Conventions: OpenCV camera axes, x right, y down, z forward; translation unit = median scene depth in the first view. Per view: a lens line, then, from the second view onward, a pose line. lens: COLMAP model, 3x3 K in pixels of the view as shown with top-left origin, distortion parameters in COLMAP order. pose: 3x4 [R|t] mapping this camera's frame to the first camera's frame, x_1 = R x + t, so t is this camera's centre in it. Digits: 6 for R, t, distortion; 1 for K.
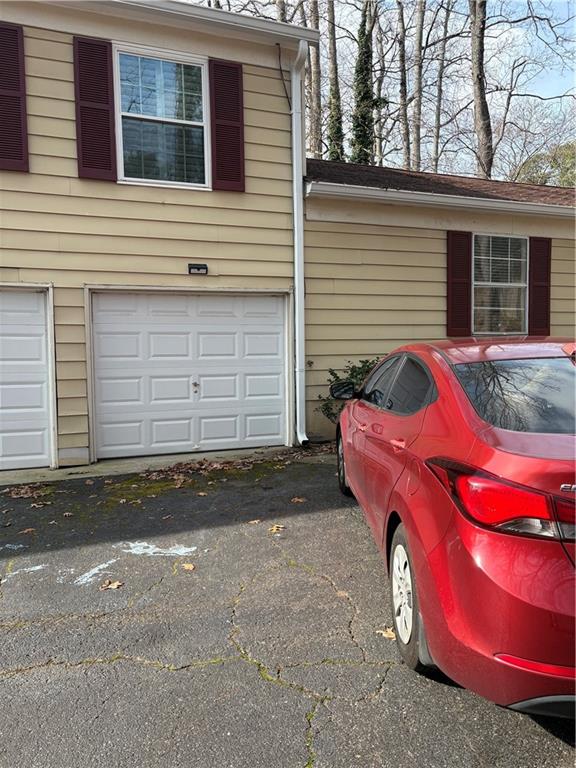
lens RADIAL K [[582.4, 0, 287.6], [0, 582.4, 382.8], [0, 0, 1]] dist [0.057943, -0.069530]
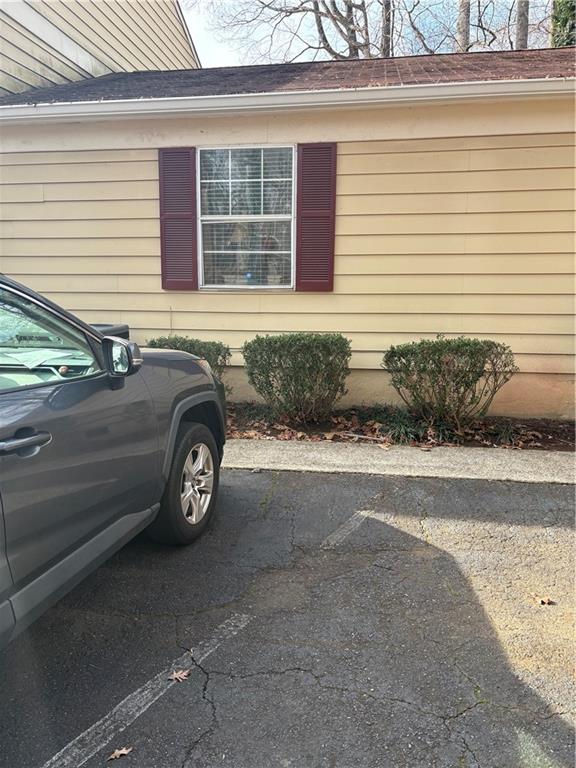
lens RADIAL K [[582.4, 0, 288.7], [0, 582.4, 386.2], [0, 0, 1]] dist [0.057943, -0.069530]
pose [[0.849589, 0.097904, -0.518280, 0.822432], [-0.047191, 0.992790, 0.110182, -0.045058], [0.525330, -0.069151, 0.848084, 0.413989]]
